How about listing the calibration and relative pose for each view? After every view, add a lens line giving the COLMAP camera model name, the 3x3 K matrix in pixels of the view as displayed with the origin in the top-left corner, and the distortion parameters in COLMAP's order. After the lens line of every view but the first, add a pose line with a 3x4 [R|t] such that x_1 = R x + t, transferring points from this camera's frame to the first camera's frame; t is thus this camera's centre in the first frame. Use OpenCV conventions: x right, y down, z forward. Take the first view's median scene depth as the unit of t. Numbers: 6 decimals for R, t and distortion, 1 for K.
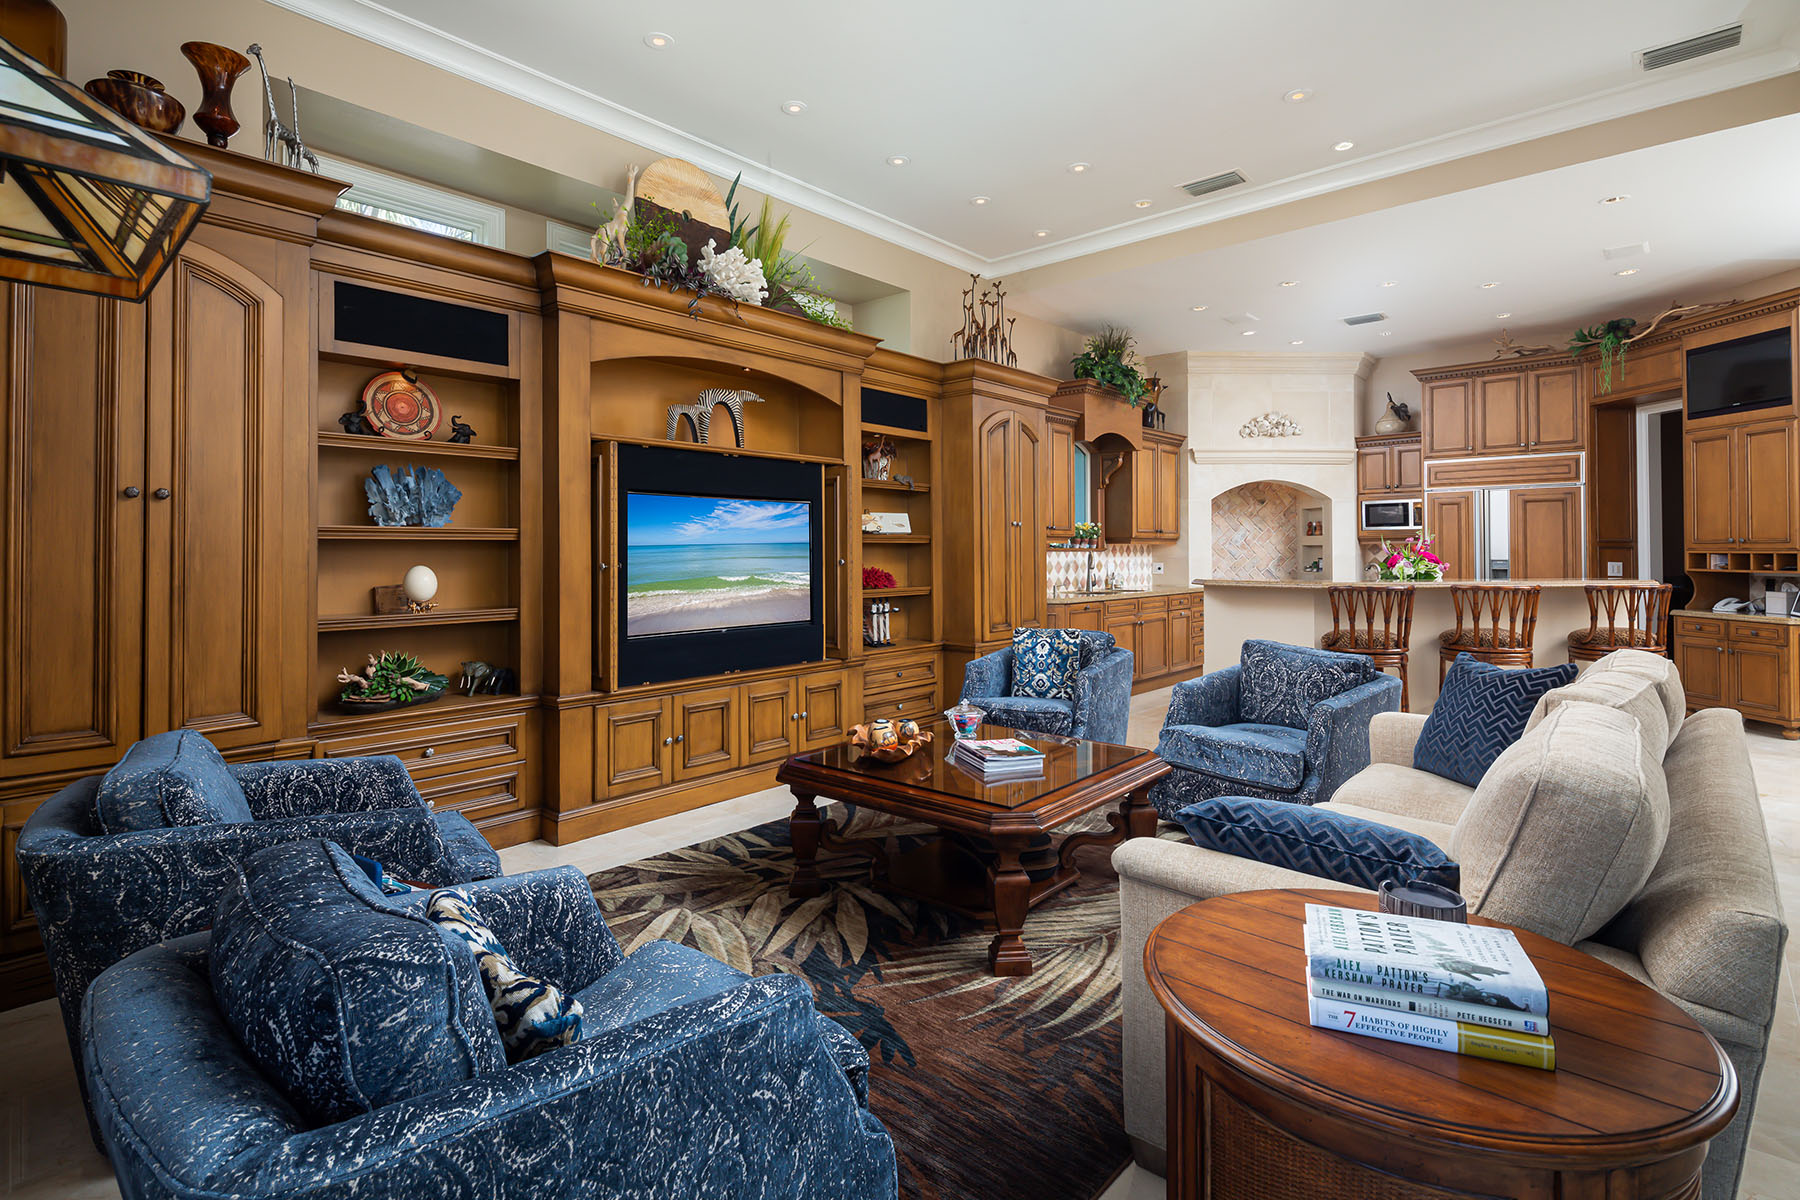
lens RADIAL K [[877.3, 0, 879.1], [0, 877.3, 541.1], [0, 0, 1]] dist [0.002021, -0.000061]
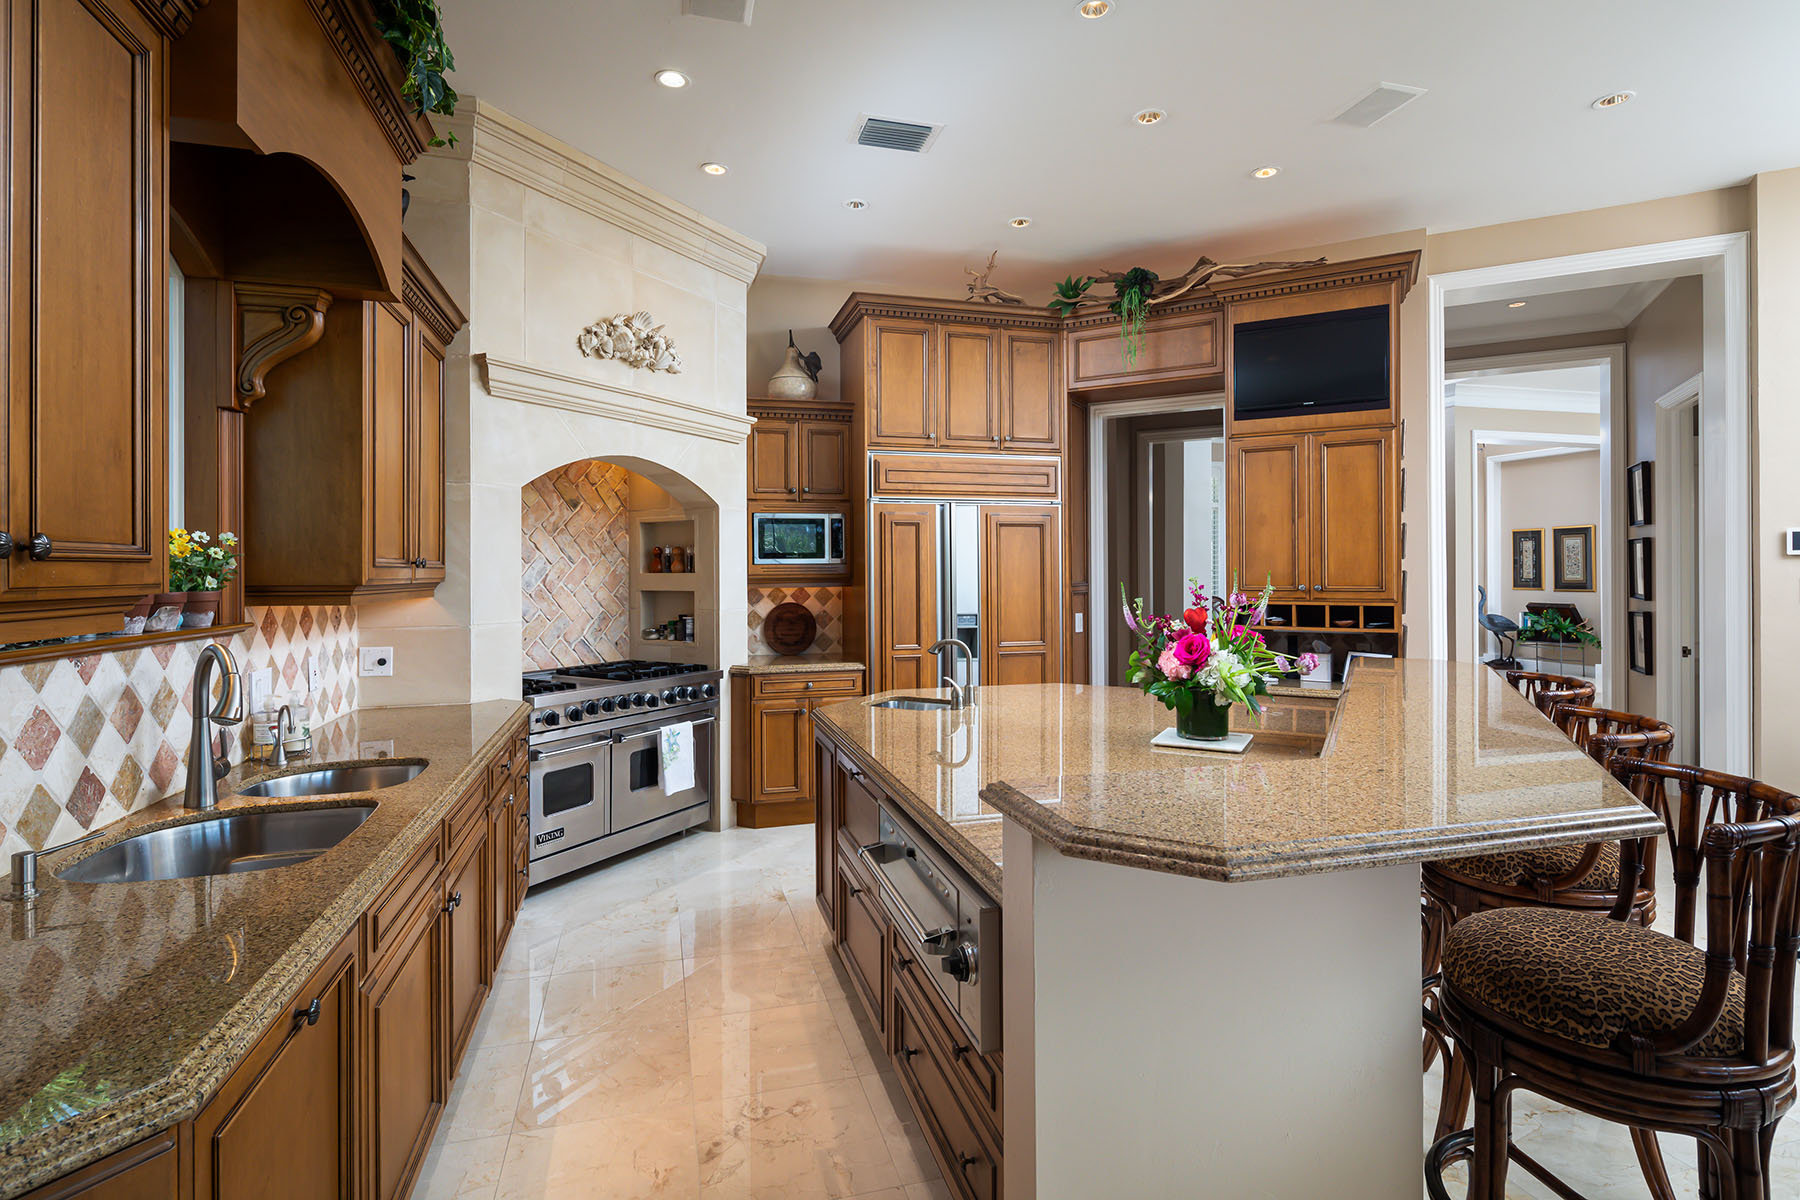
lens RADIAL K [[877.3, 0, 900.9], [0, 877.3, 566.0], [0, 0, 1]] dist [0.002021, -0.000061]
pose [[0.515647, 0.005899, 0.856781, 0.119547], [-0.006345, 0.999975, -0.003066, -0.010482], [-0.856777, -0.003856, 0.515672, 0.655202]]
